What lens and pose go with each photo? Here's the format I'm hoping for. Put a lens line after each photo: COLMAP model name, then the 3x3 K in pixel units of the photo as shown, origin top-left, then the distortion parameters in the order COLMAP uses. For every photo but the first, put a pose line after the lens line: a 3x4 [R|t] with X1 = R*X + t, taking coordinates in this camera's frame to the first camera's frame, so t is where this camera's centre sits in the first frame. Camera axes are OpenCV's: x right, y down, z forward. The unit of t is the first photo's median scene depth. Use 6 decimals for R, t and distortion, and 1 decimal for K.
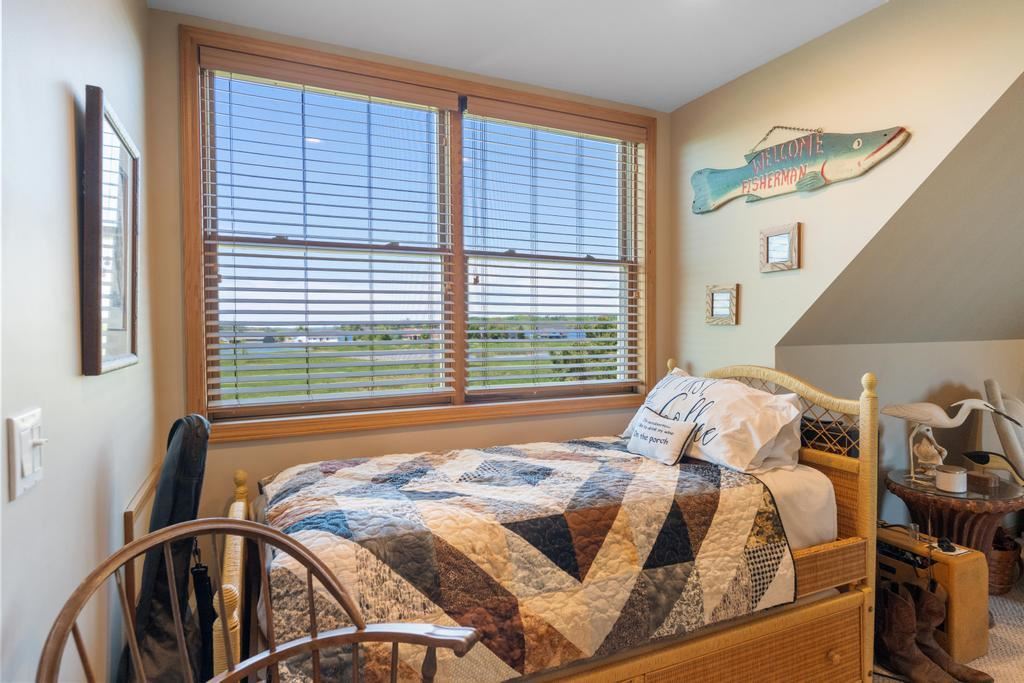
lens RADIAL K [[565.4, 0, 510.8], [0, 565.4, 344.5], [0, 0, 1]] dist [-0.001675, 0.000307]
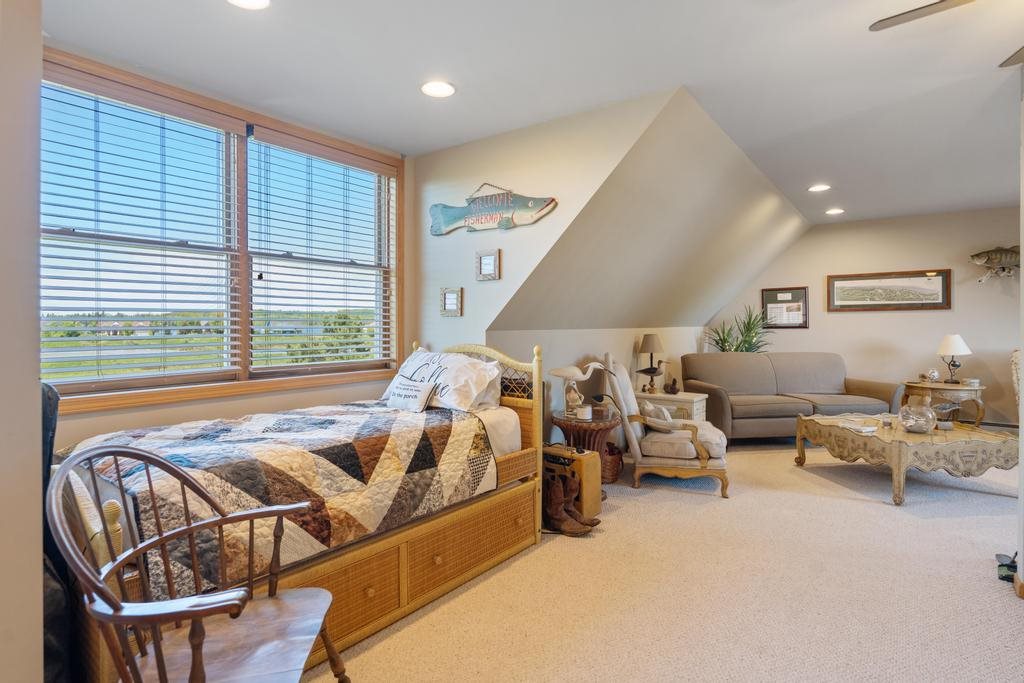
lens RADIAL K [[535.1, 0, 511.6], [0, 535.1, 326.4], [0, 0, 1]] dist [-0.000779, 0.000317]
pose [[0.887986, 0.003481, 0.459858, -0.124722], [0.007151, 0.999746, -0.021376, 0.023942], [-0.459816, 0.022270, 0.887735, -0.295151]]
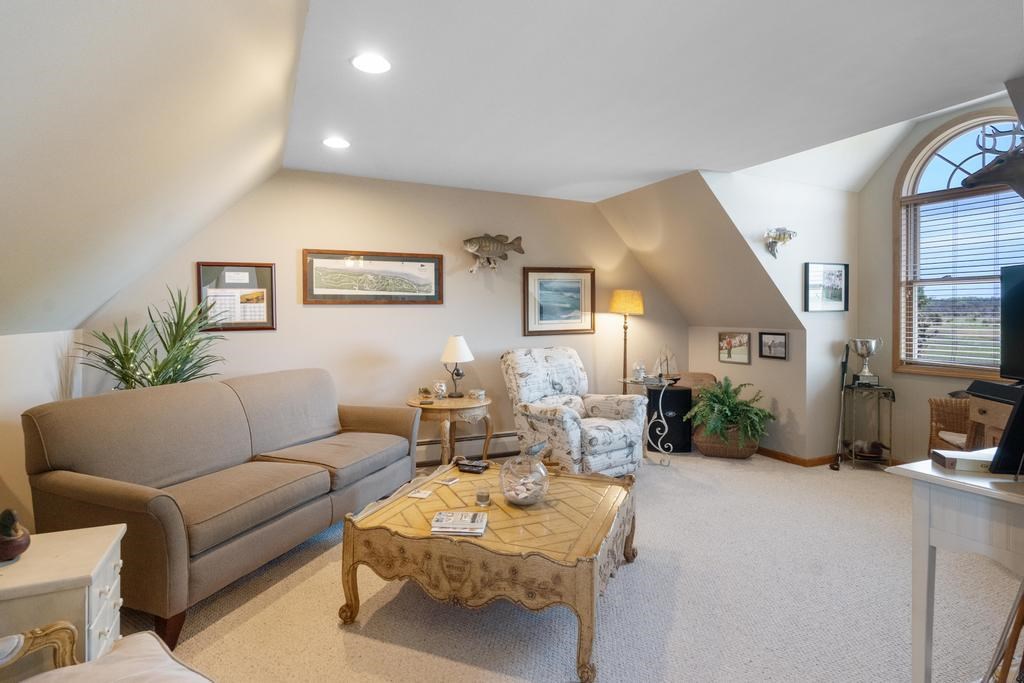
lens RADIAL K [[535.1, 0, 511.6], [0, 535.1, 326.4], [0, 0, 1]] dist [-0.000779, 0.000317]
pose [[0.017248, -0.014079, 0.999752, 0.813450], [0.026248, 0.999563, 0.013623, -0.031520], [-0.999507, 0.026007, 0.017610, 0.688449]]
